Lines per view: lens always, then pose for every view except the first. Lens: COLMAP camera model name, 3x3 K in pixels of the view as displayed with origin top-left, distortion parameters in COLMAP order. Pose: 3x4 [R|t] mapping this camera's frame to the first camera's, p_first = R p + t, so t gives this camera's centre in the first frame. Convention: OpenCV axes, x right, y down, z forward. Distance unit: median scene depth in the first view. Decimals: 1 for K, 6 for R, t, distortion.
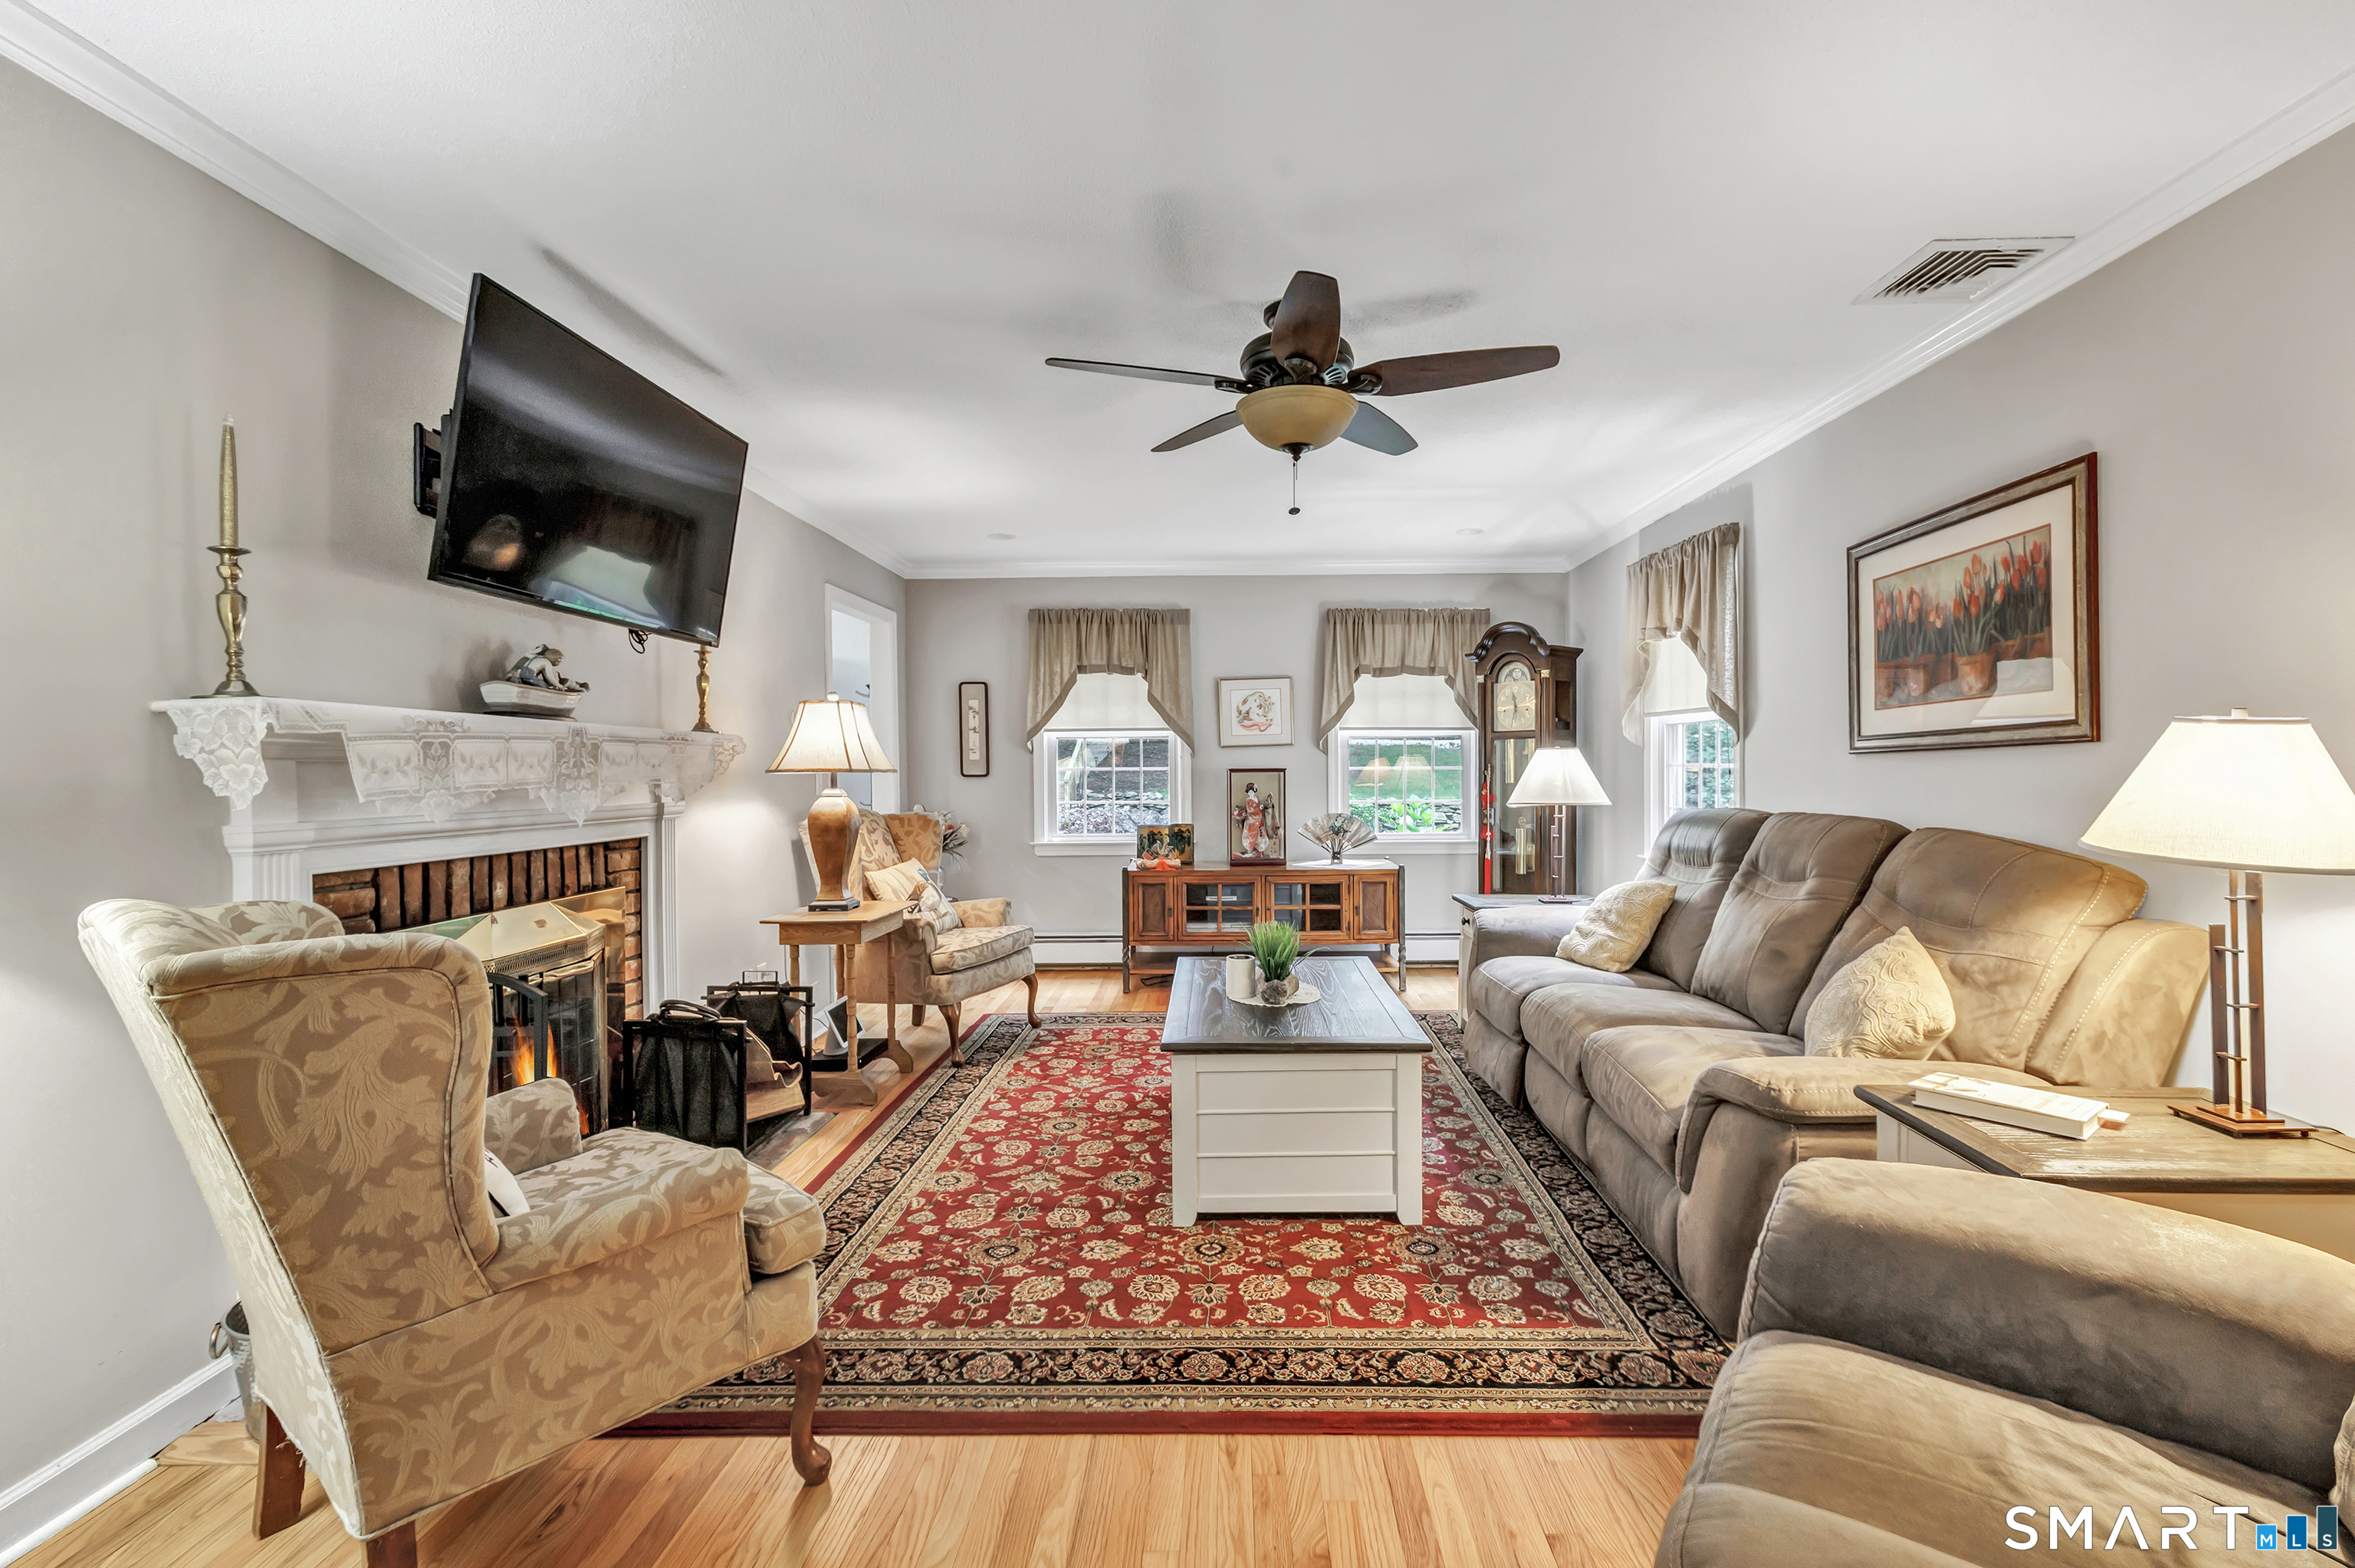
lens RADIAL K [[1029.8, 0, 1178.9], [0, 1029.8, 772.6], [0, 0, 1]] dist [-0.001746, -0.000579]
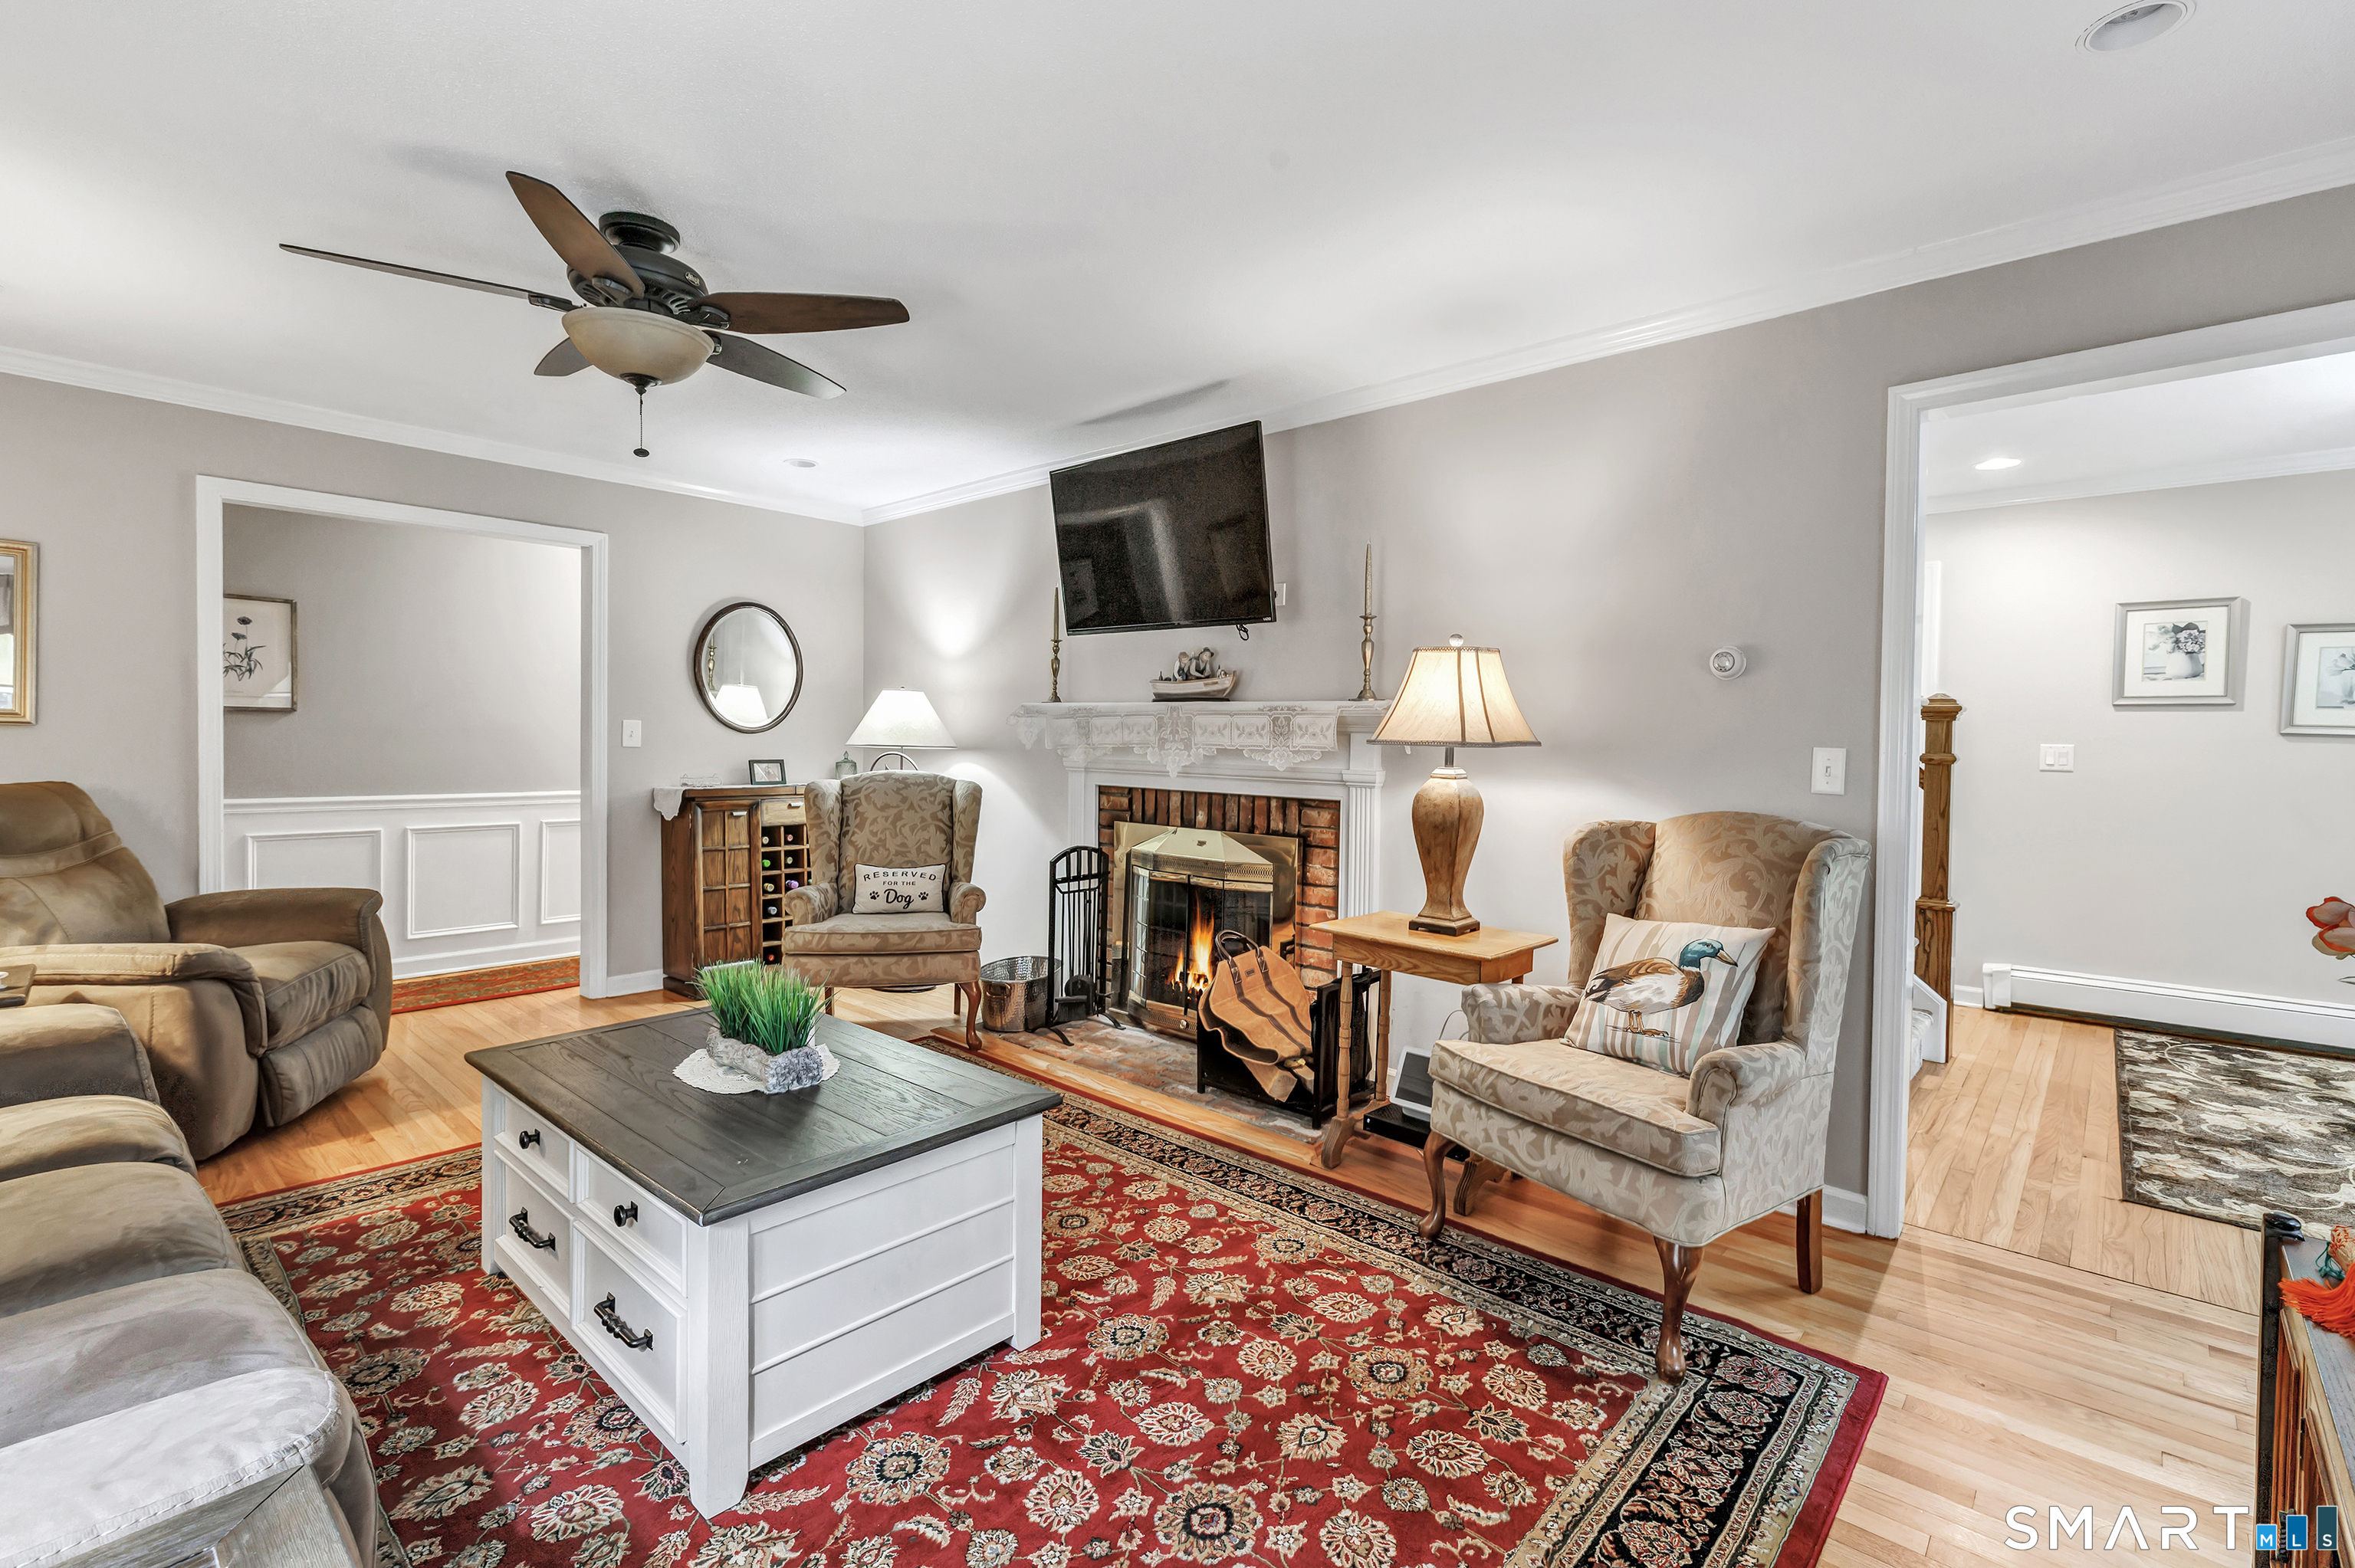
lens RADIAL K [[1060.2, 0, 1226.1], [0, 1060.2, 766.7], [0, 0, 1]] dist [0.001329, 0.000367]
pose [[-0.618517, 0.023126, -0.785431, 0.474778], [-0.012654, 0.999144, 0.039383, -0.016958], [0.785670, 0.034298, -0.617694, 1.783894]]
